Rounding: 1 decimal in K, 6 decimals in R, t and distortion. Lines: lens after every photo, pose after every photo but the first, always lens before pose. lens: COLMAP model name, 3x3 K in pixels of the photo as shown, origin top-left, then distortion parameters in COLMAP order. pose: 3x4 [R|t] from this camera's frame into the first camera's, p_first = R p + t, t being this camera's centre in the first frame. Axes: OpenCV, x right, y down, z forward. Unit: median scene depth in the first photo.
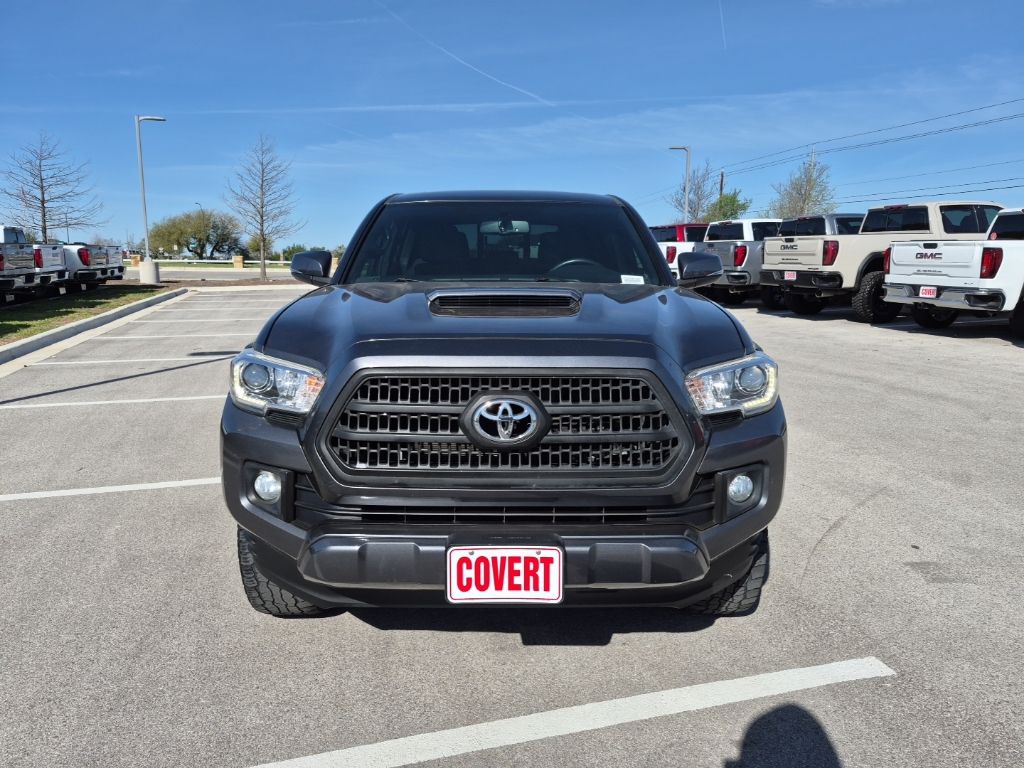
lens RADIAL K [[710.7, 0, 506.5], [0, 710.7, 380.2], [0, 0, 1]] dist [0.107378, -0.125387]
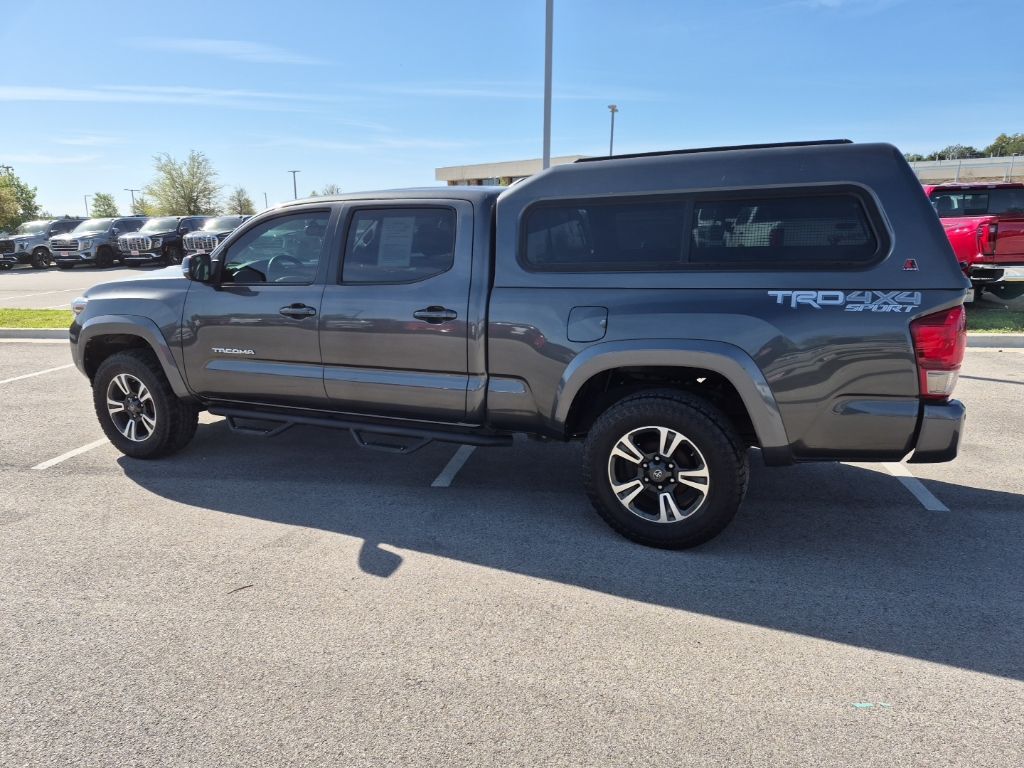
lens RADIAL K [[704.2, 0, 499.2], [0, 704.2, 384.0], [0, 0, 1]] dist [0.141961, -0.171612]
pose [[-0.444990, 0.201670, -0.872532, 1.044058], [-0.141249, 0.946312, 0.290760, -0.358272], [0.884326, 0.252630, -0.392614, 1.811987]]
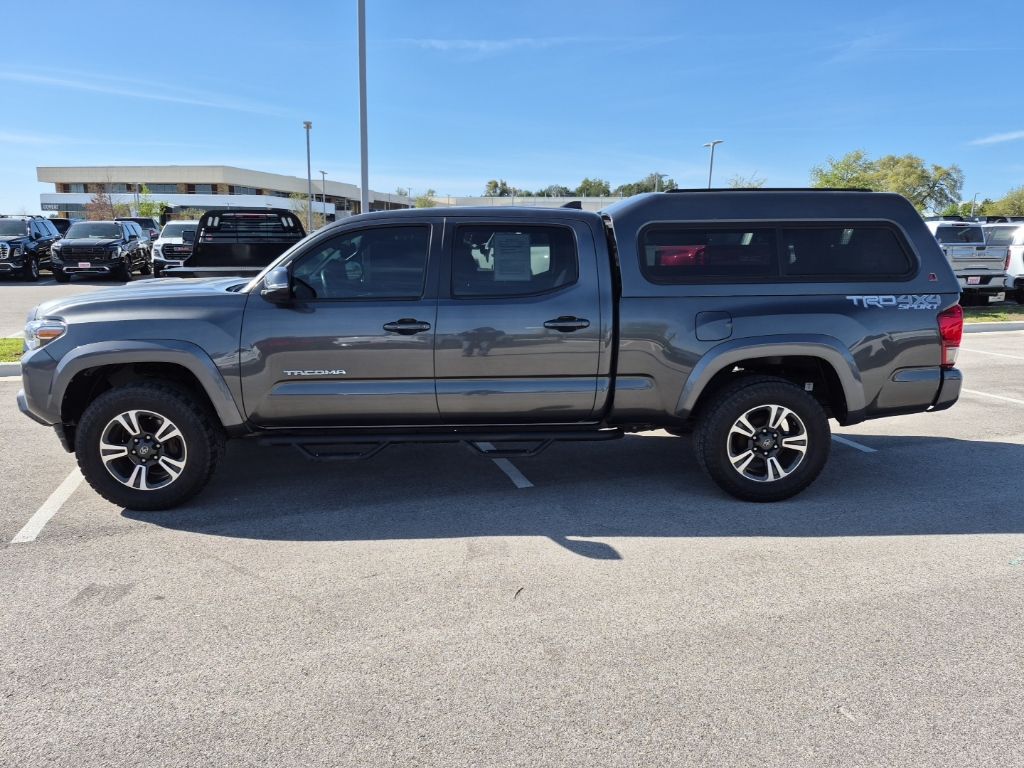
lens RADIAL K [[712.6, 0, 508.2], [0, 712.6, 390.1], [0, 0, 1]] dist [0.102031, -0.114182]
pose [[0.031508, 0.200586, -0.979169, 1.277523], [-0.183196, 0.964219, 0.191629, -0.247681], [0.982571, 0.173342, 0.067127, 1.194557]]
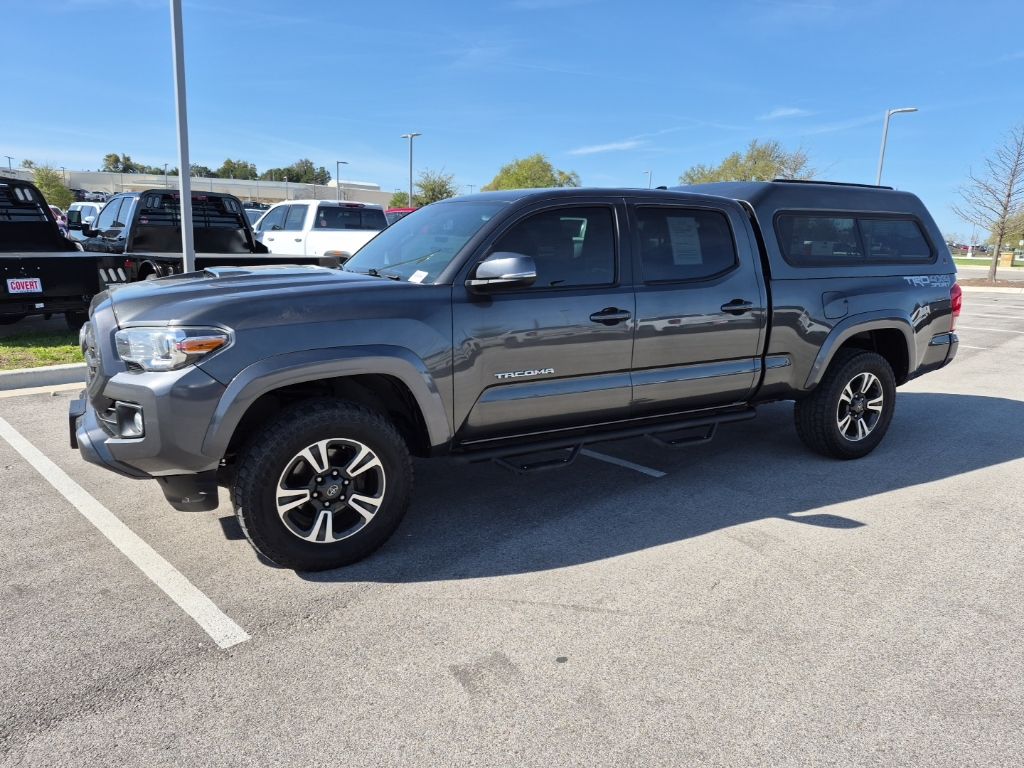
lens RADIAL K [[710.7, 0, 506.5], [0, 710.7, 380.2], [0, 0, 1]] dist [0.107378, -0.125387]
pose [[0.483401, 0.181982, -0.856275, 1.001396], [-0.175534, 0.978437, 0.108849, -0.105087], [0.857620, 0.097687, 0.504921, 0.503149]]
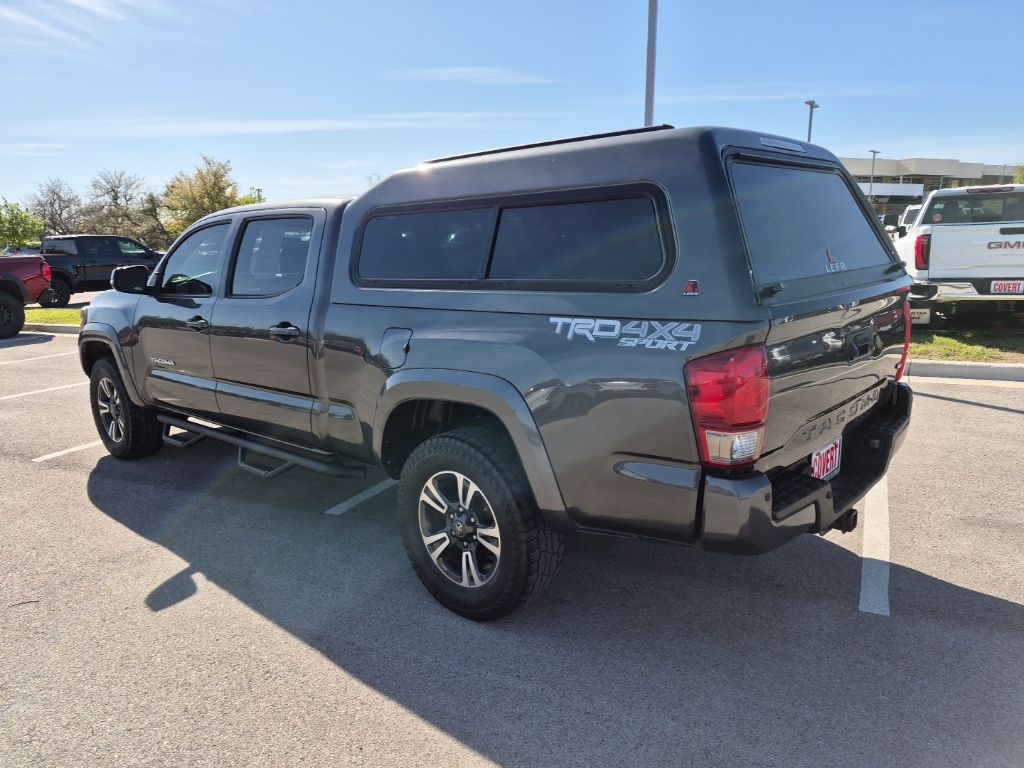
lens RADIAL K [[704.2, 0, 499.2], [0, 704.2, 384.0], [0, 0, 1]] dist [0.141961, -0.171612]
pose [[-0.682811, 0.161420, -0.712540, 0.695531], [-0.102687, 0.944401, 0.312349, -0.403462], [0.723342, 0.286444, -0.628272, 2.117254]]
